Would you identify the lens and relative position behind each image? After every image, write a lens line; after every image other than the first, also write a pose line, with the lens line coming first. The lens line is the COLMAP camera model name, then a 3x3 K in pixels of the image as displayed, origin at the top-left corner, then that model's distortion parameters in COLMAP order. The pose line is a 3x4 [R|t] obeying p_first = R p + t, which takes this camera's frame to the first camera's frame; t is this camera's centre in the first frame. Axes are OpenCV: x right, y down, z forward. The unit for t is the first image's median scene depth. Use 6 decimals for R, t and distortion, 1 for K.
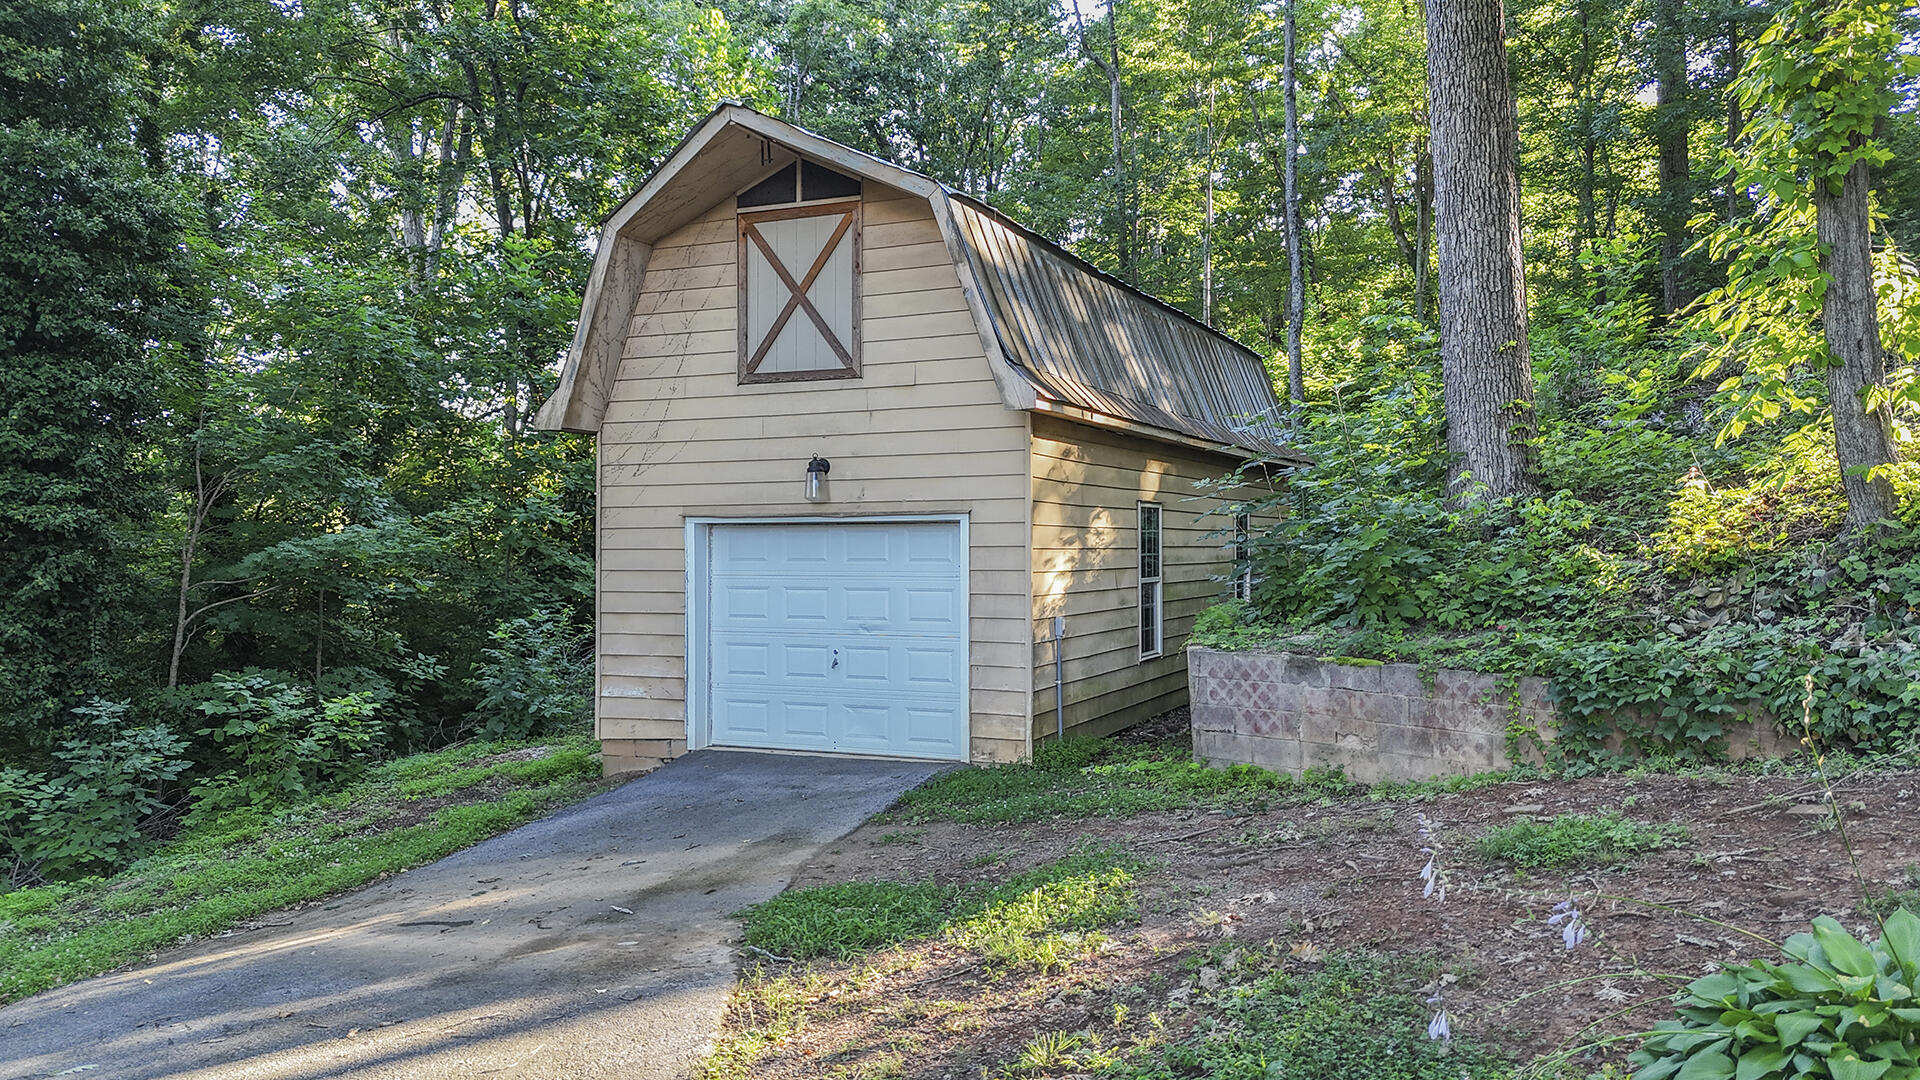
lens RADIAL K [[1453.1, 0, 960.0], [0, 1453.1, 540.0], [0, 0, 1]] dist [0.003616, -0.357960]
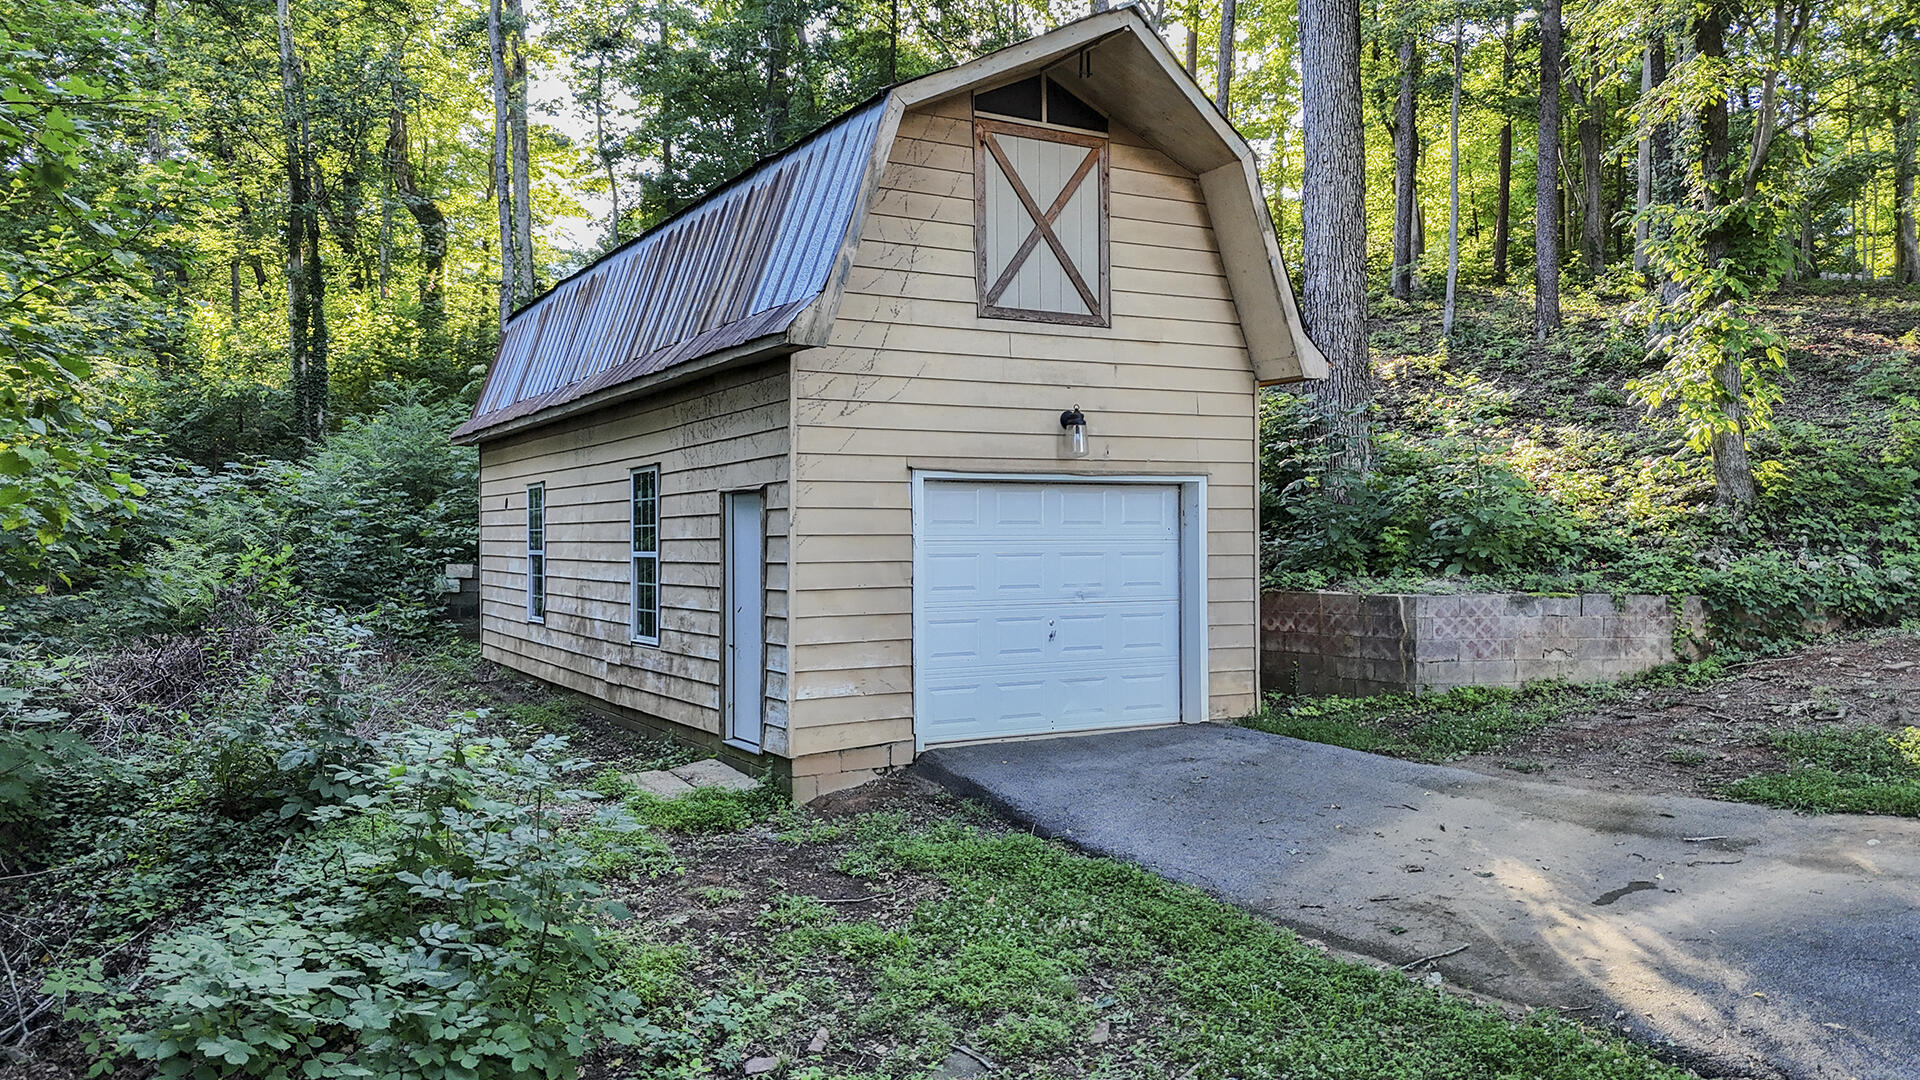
lens RADIAL K [[1453.1, 0, 960.0], [0, 1453.1, 540.0], [0, 0, 1]] dist [0.003616, -0.357960]
pose [[0.599856, -0.003562, 0.800100, -0.868999], [0.001705, 0.999994, 0.003174, 0.022387], [-0.800106, -0.000540, 0.599858, 0.508614]]
